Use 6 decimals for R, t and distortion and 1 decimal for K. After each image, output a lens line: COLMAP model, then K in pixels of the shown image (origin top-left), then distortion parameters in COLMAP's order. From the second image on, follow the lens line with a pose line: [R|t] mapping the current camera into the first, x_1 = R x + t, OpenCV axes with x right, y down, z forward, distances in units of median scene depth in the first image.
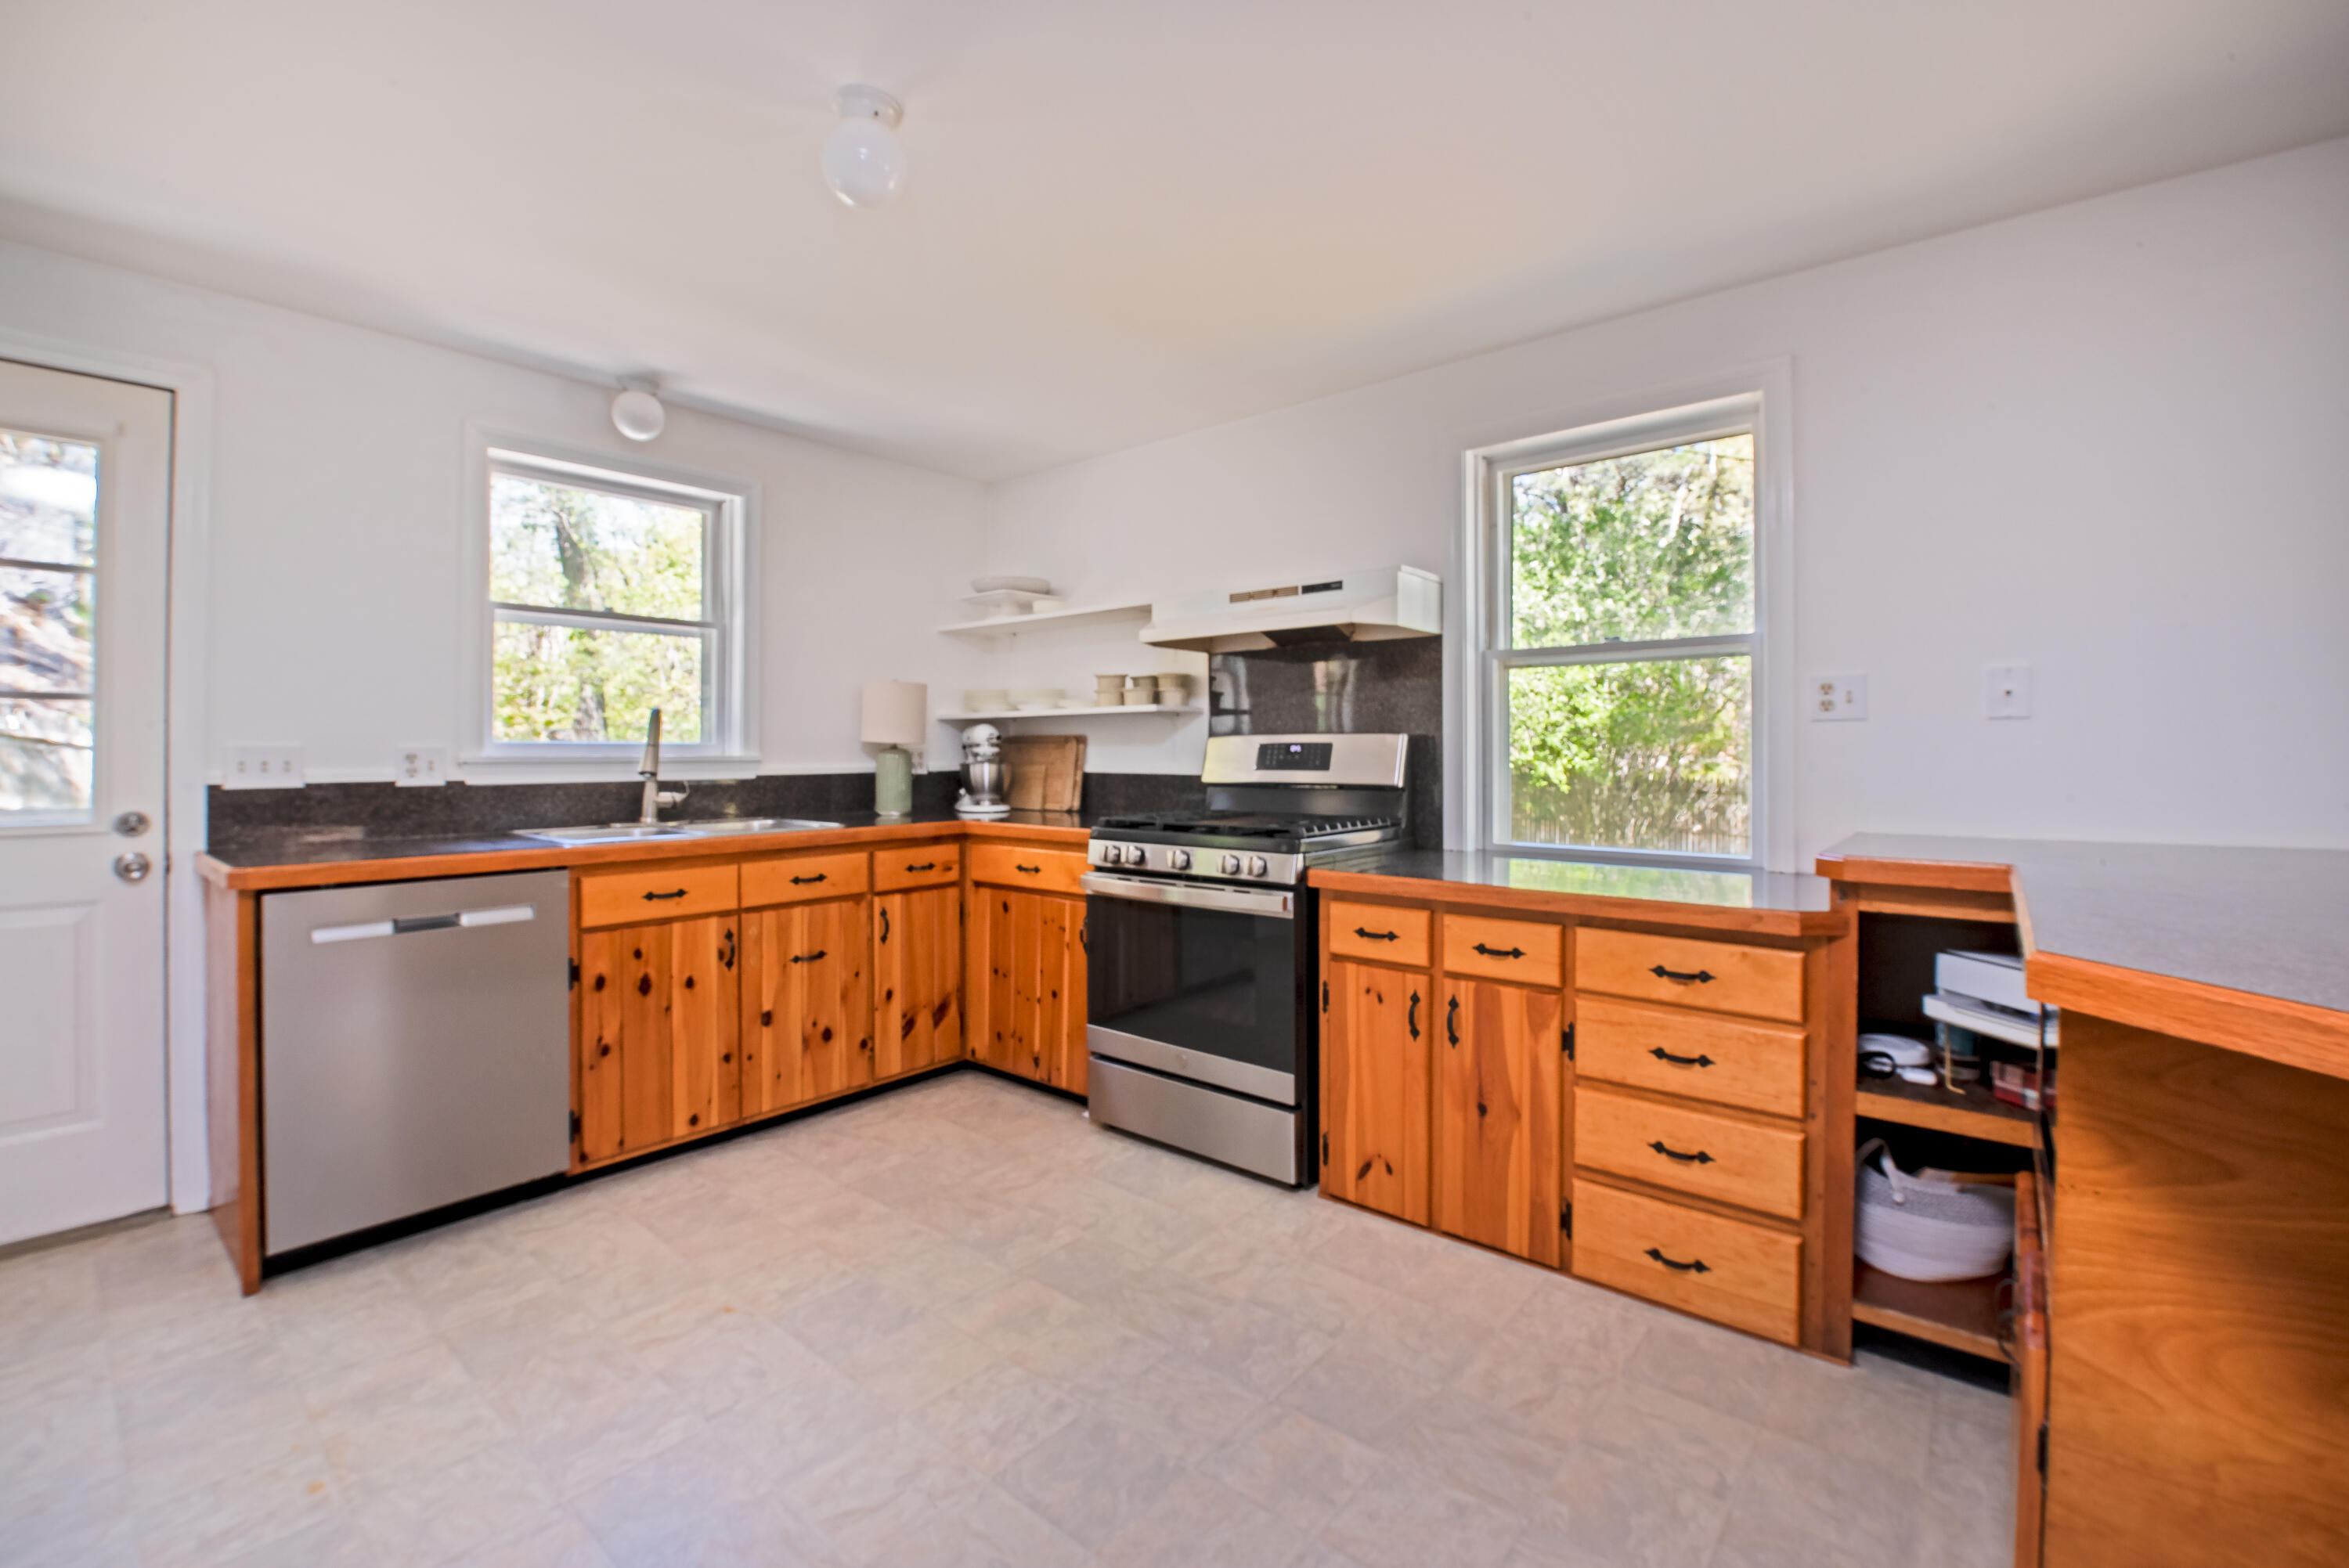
lens RADIAL K [[1033.1, 0, 1174.7], [0, 1033.1, 748.1], [0, 0, 1]] dist [-0.020163, -0.000650]
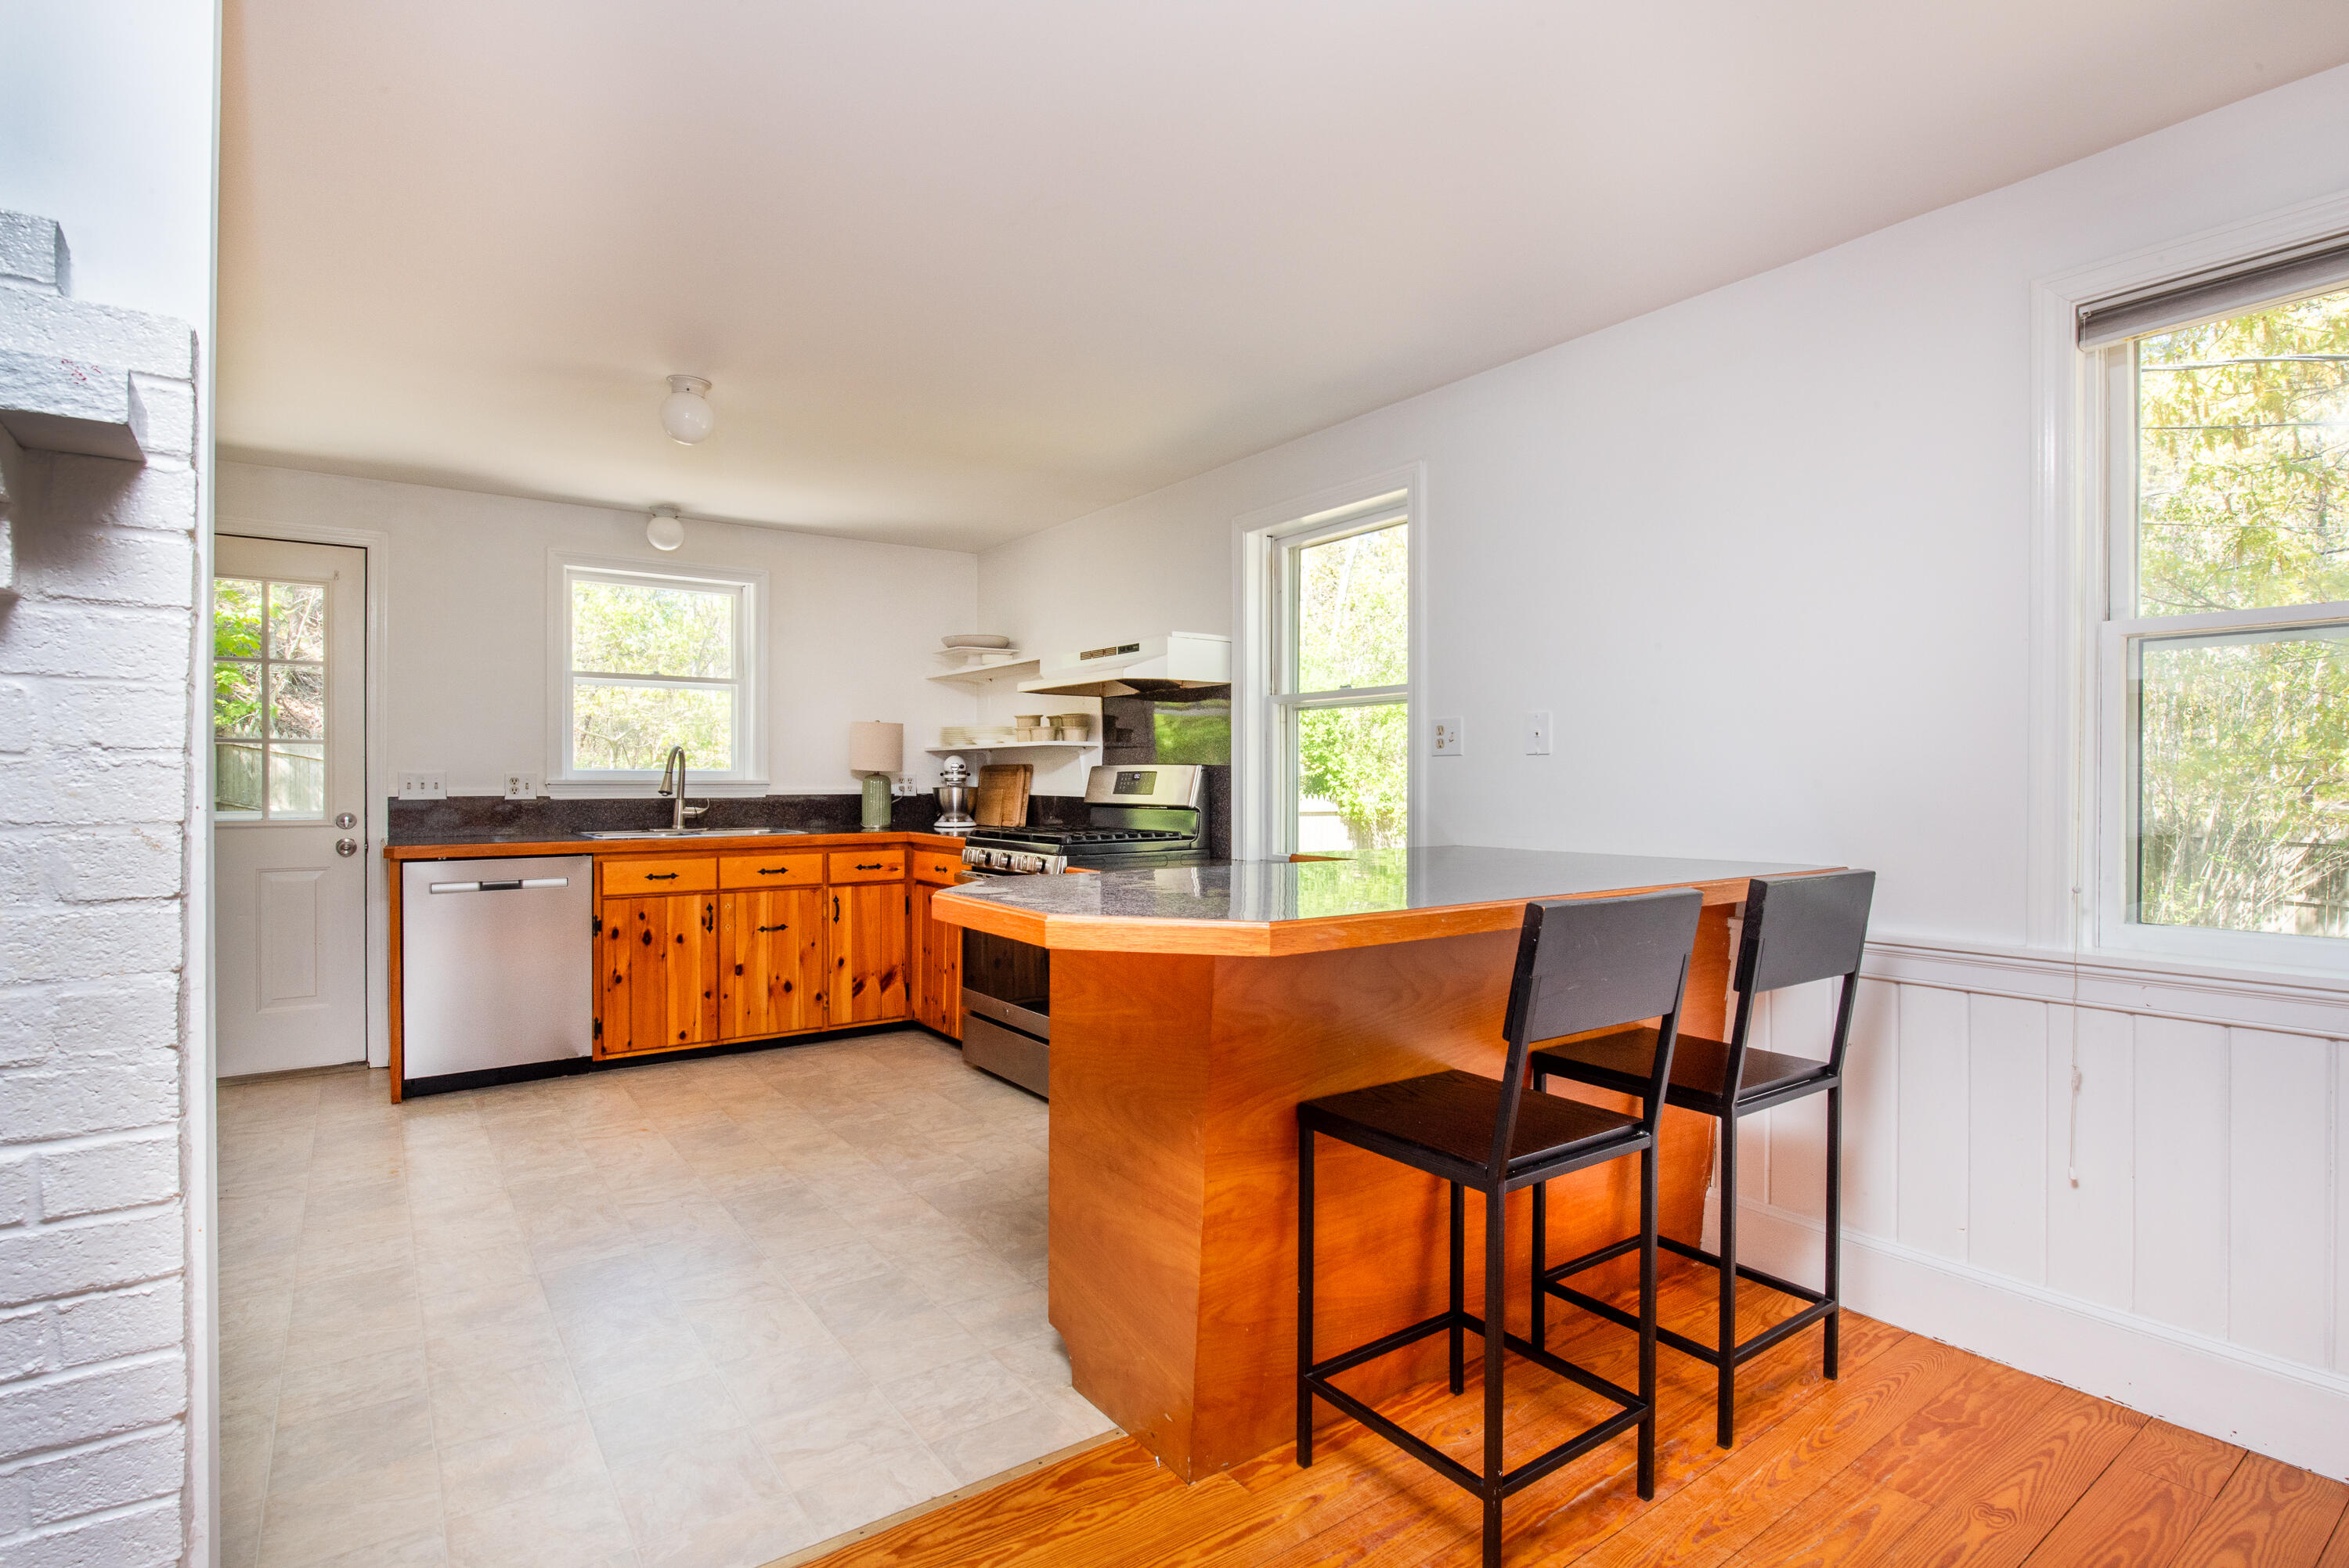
lens RADIAL K [[1180.1, 0, 1174.5], [0, 1180.1, 784.0], [0, 0, 1]] dist [-0.002210, 0.001018]
pose [[0.968503, 0.004890, -0.248956, 0.535073], [-0.002564, 0.999950, 0.009666, -0.004270], [0.248991, -0.008723, 0.968467, -0.369883]]
